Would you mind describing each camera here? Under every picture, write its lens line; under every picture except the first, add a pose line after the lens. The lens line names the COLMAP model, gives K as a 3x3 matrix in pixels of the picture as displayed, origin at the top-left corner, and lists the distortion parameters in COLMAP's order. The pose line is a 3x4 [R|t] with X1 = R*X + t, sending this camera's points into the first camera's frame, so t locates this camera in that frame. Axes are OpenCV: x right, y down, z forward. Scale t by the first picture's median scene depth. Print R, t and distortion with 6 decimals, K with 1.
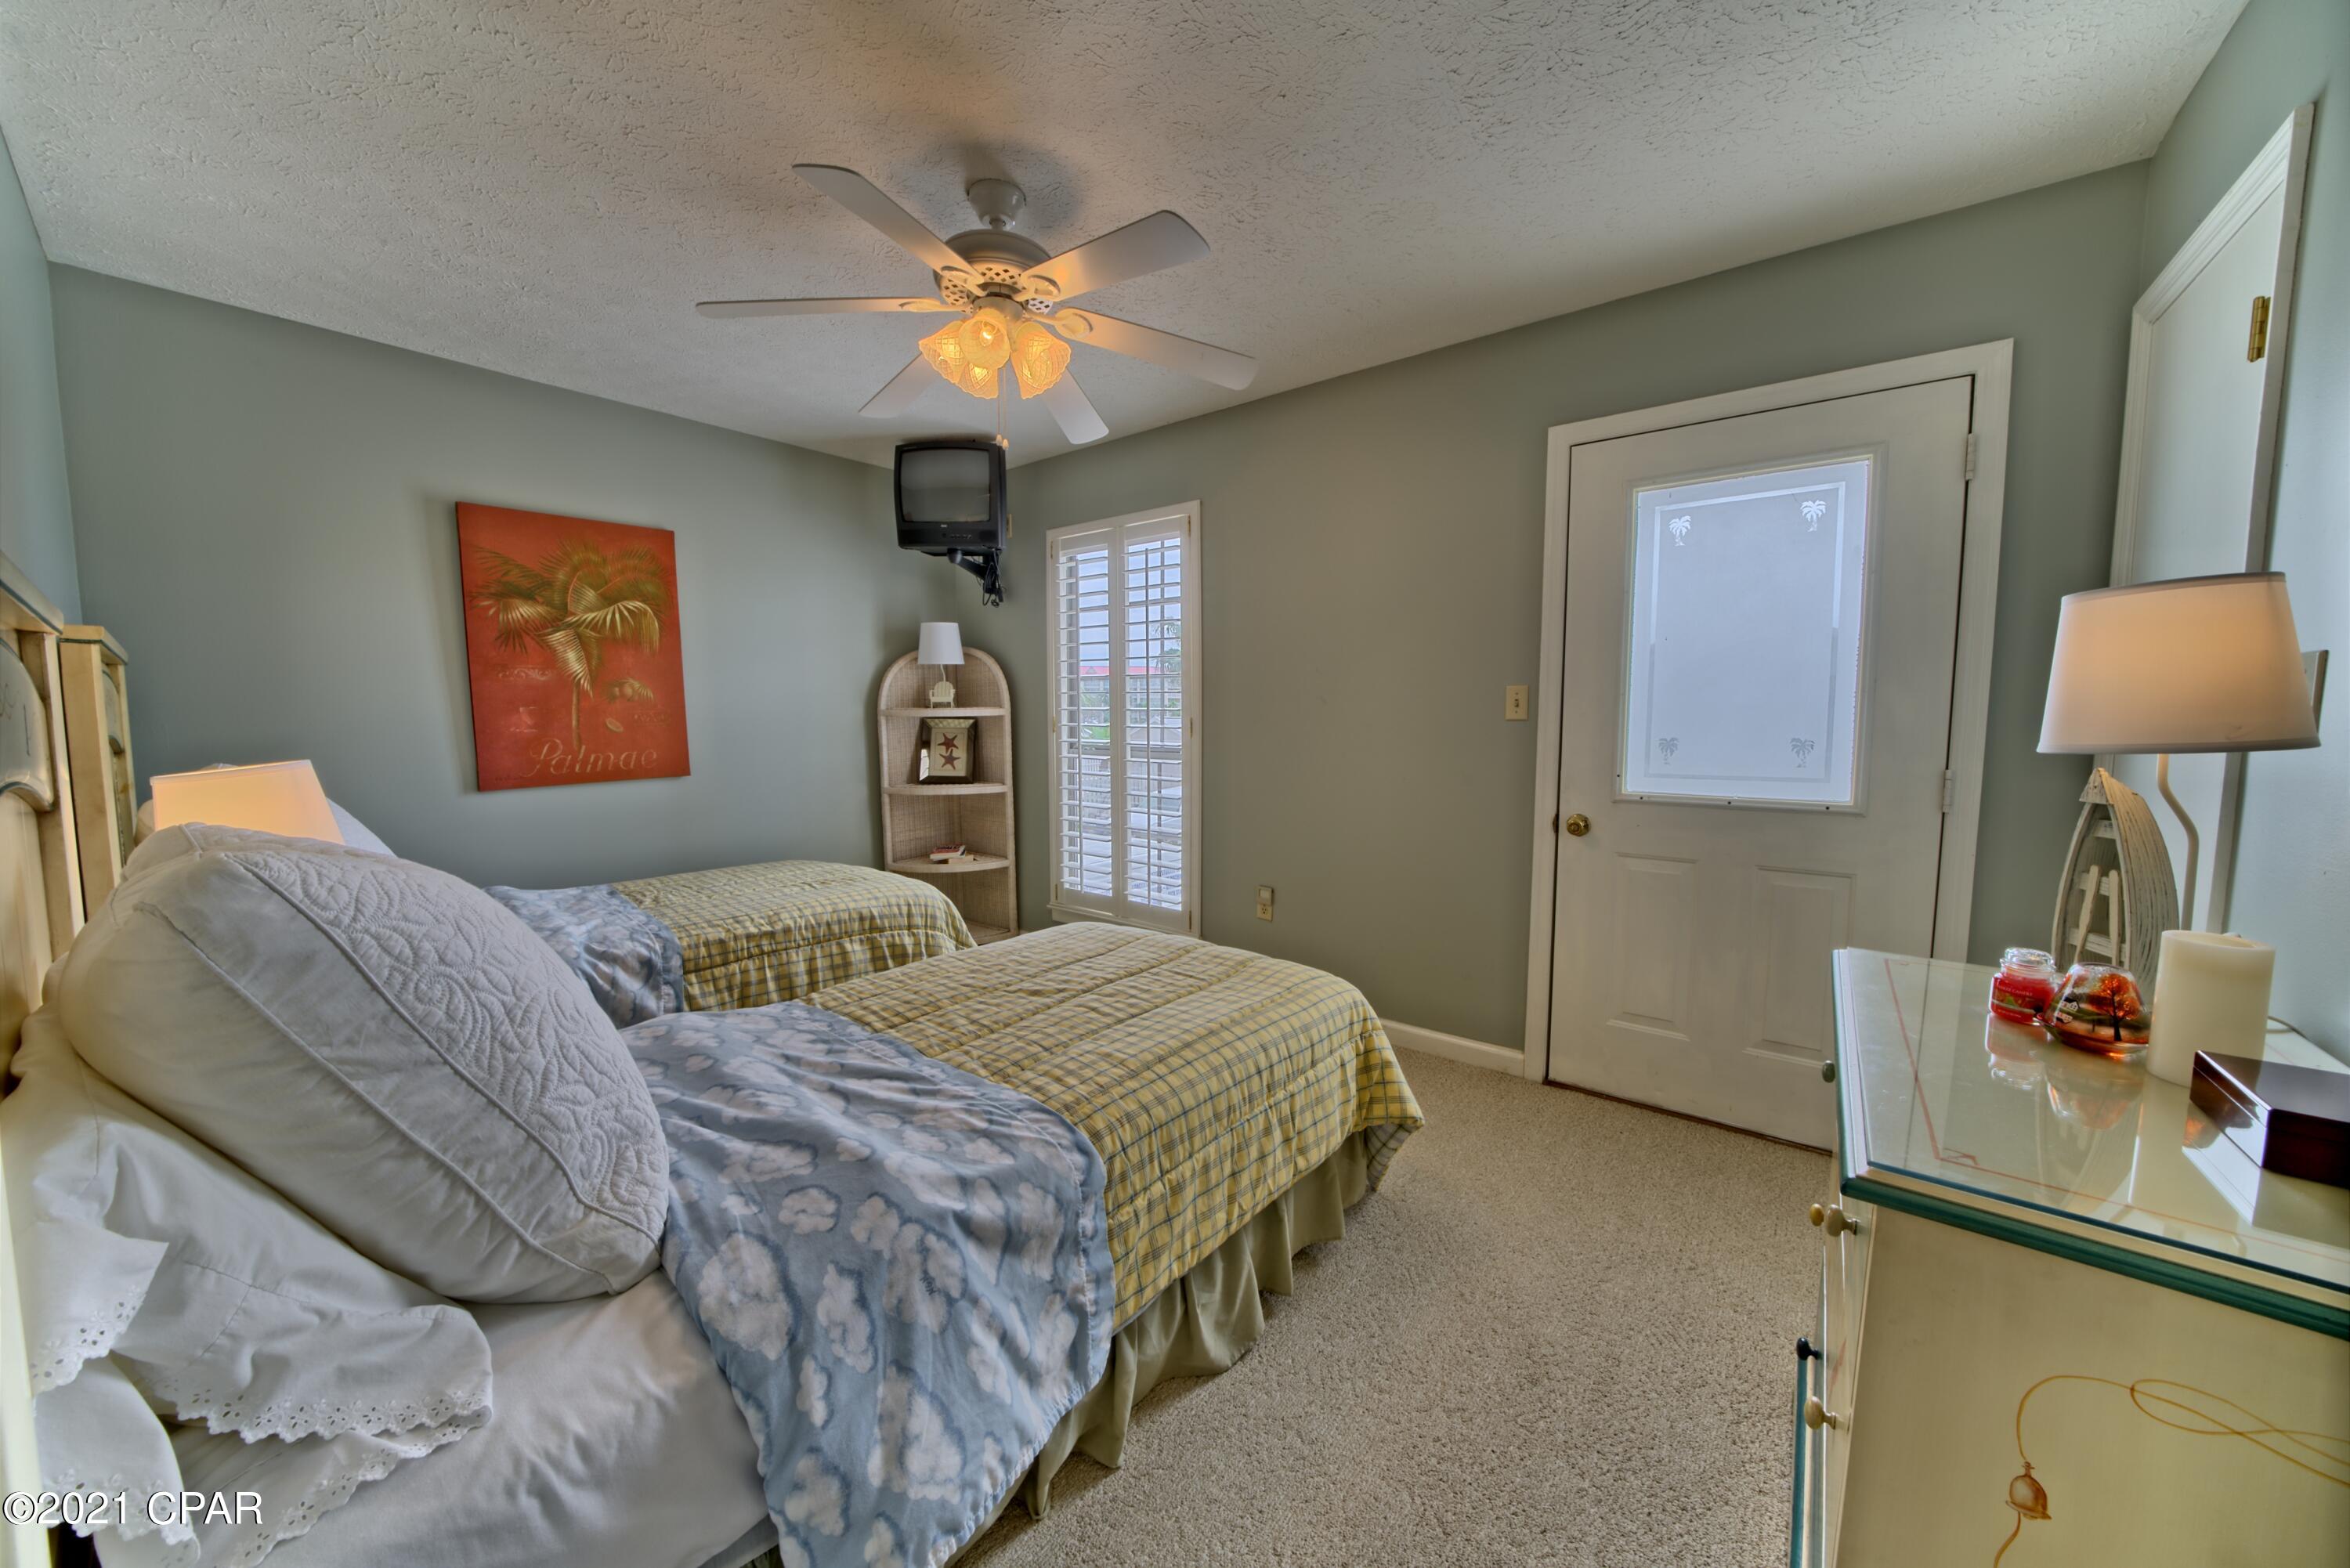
lens RADIAL K [[813.0, 0, 1171.7], [0, 813.0, 777.6], [0, 0, 1]] dist [-0.022409, 0.002133]
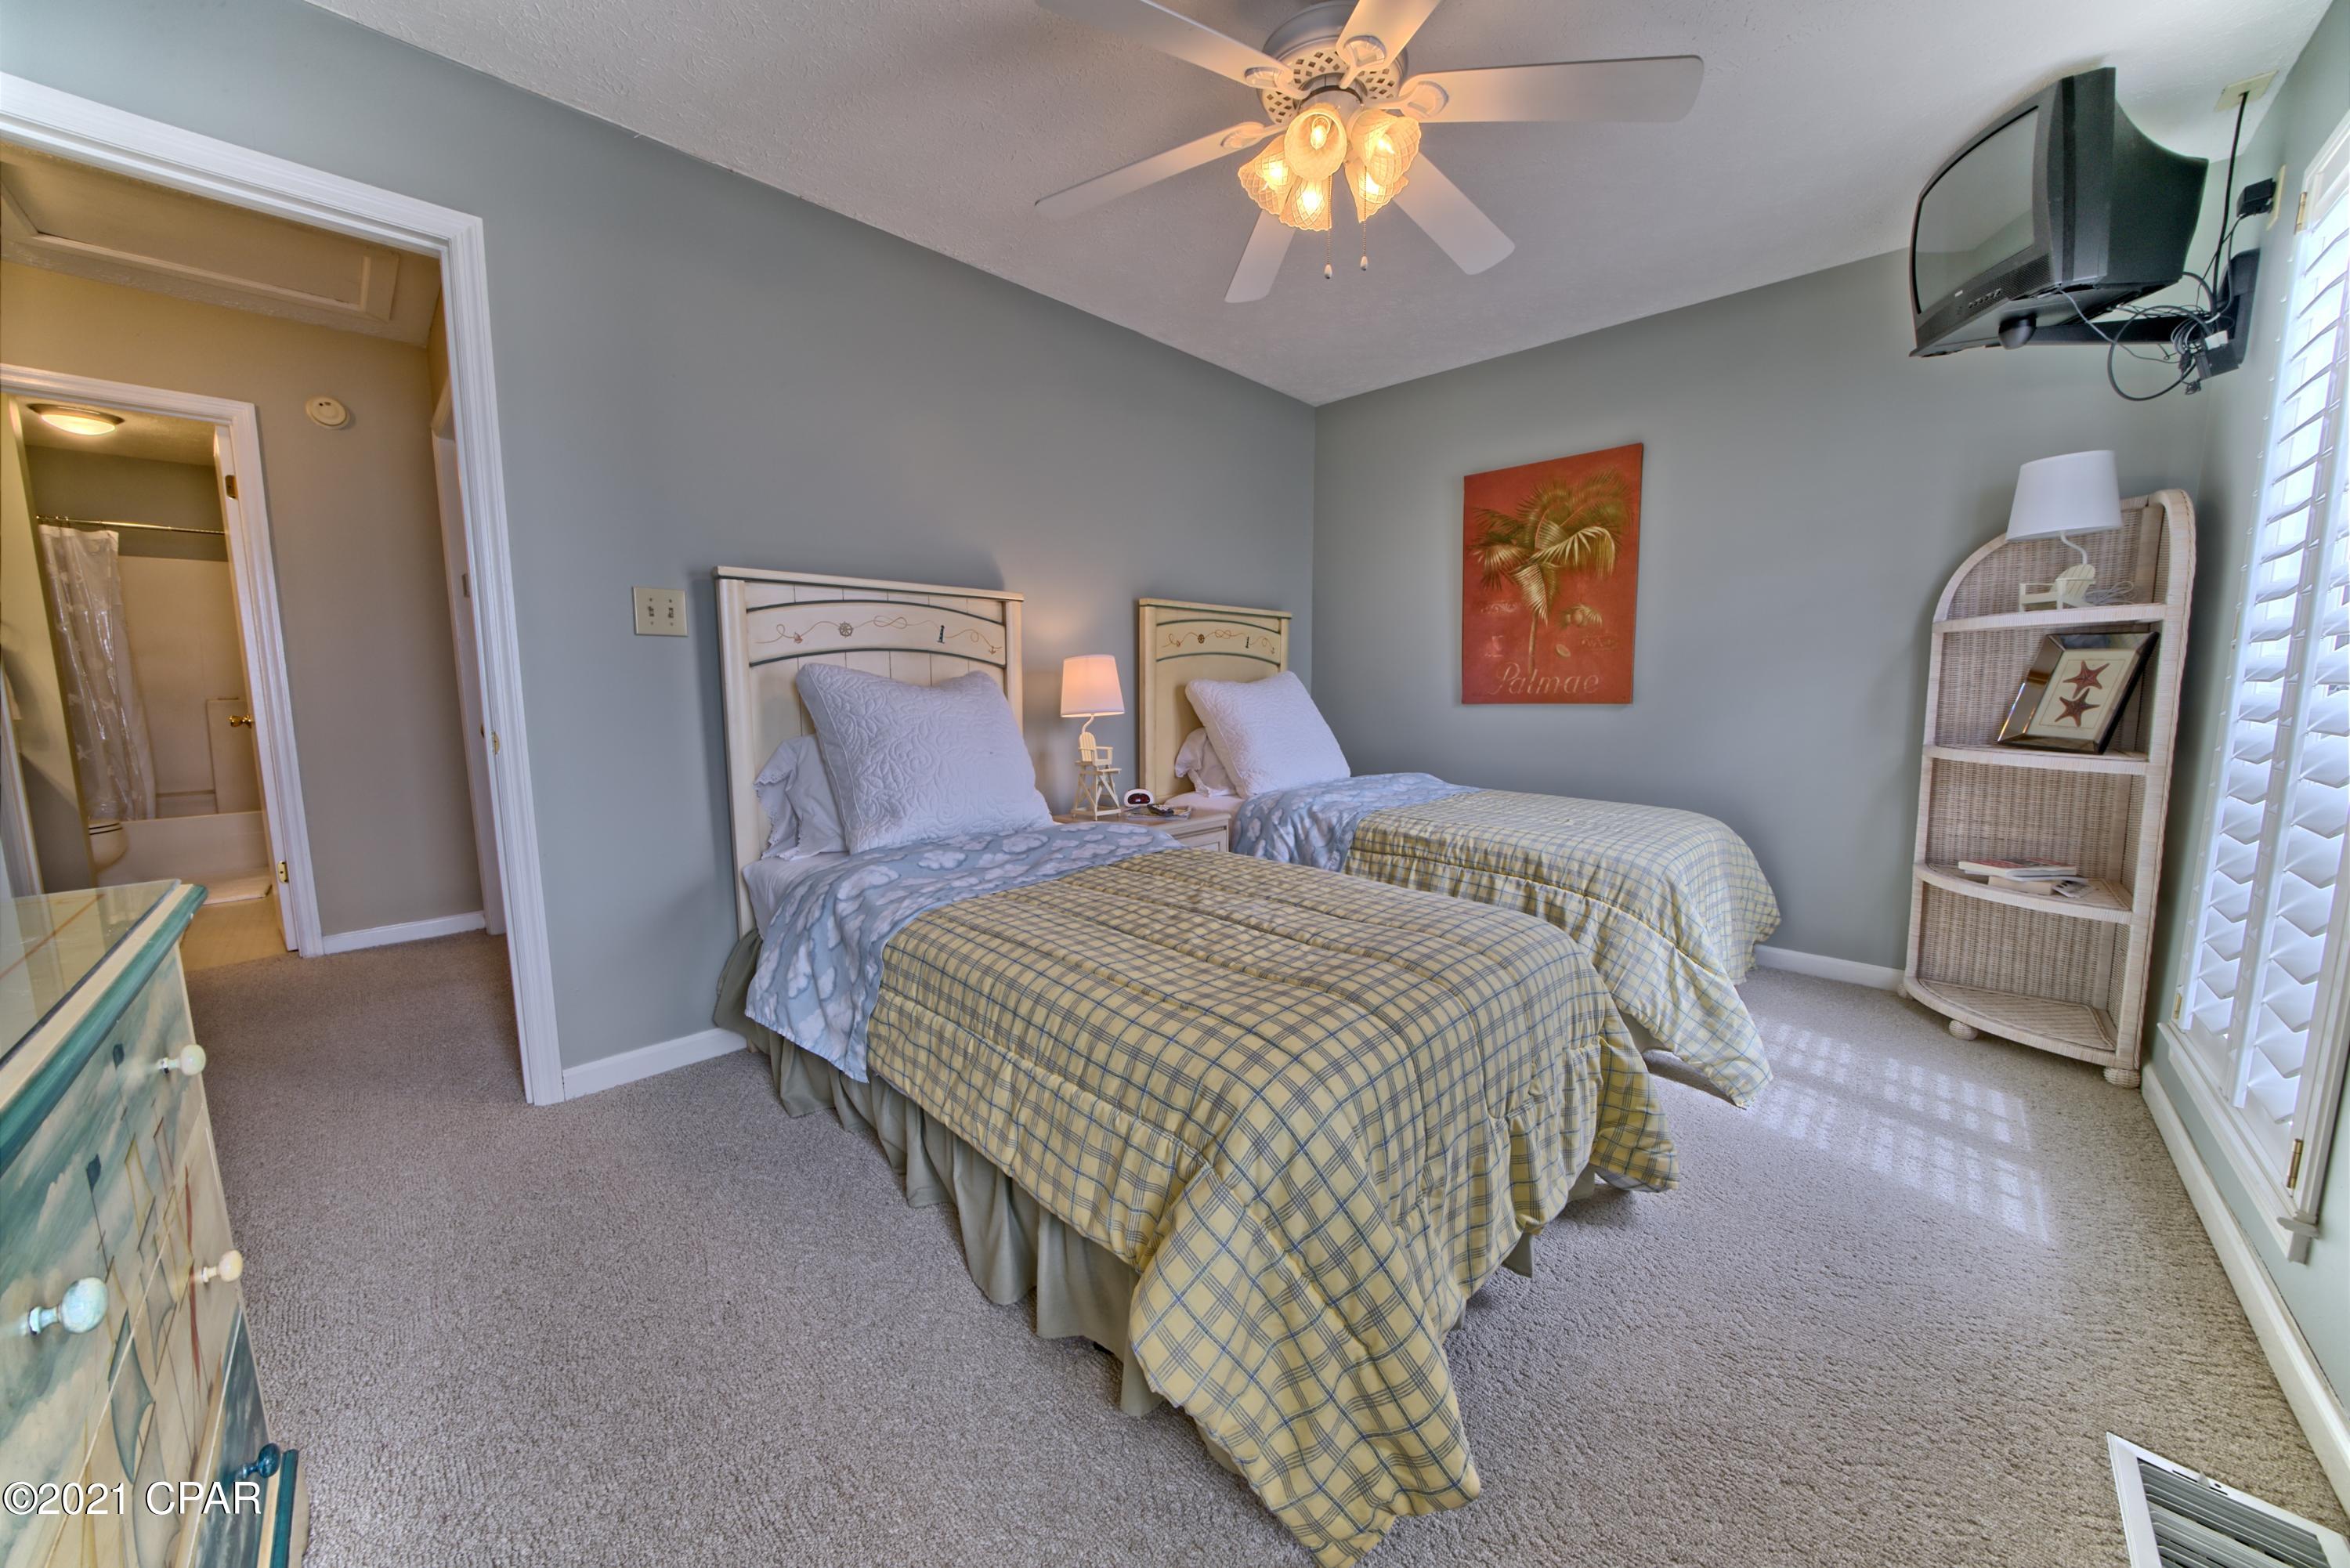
lens RADIAL K [[813.0, 0, 1171.4], [0, 813.0, 782.6], [0, 0, 1]] dist [-0.022409, 0.002133]
pose [[-0.096971, 0.125141, -0.987389, 0.468779], [-0.078403, 0.988021, 0.132921, 0.005903], [0.992194, 0.090303, -0.085998, 0.646567]]
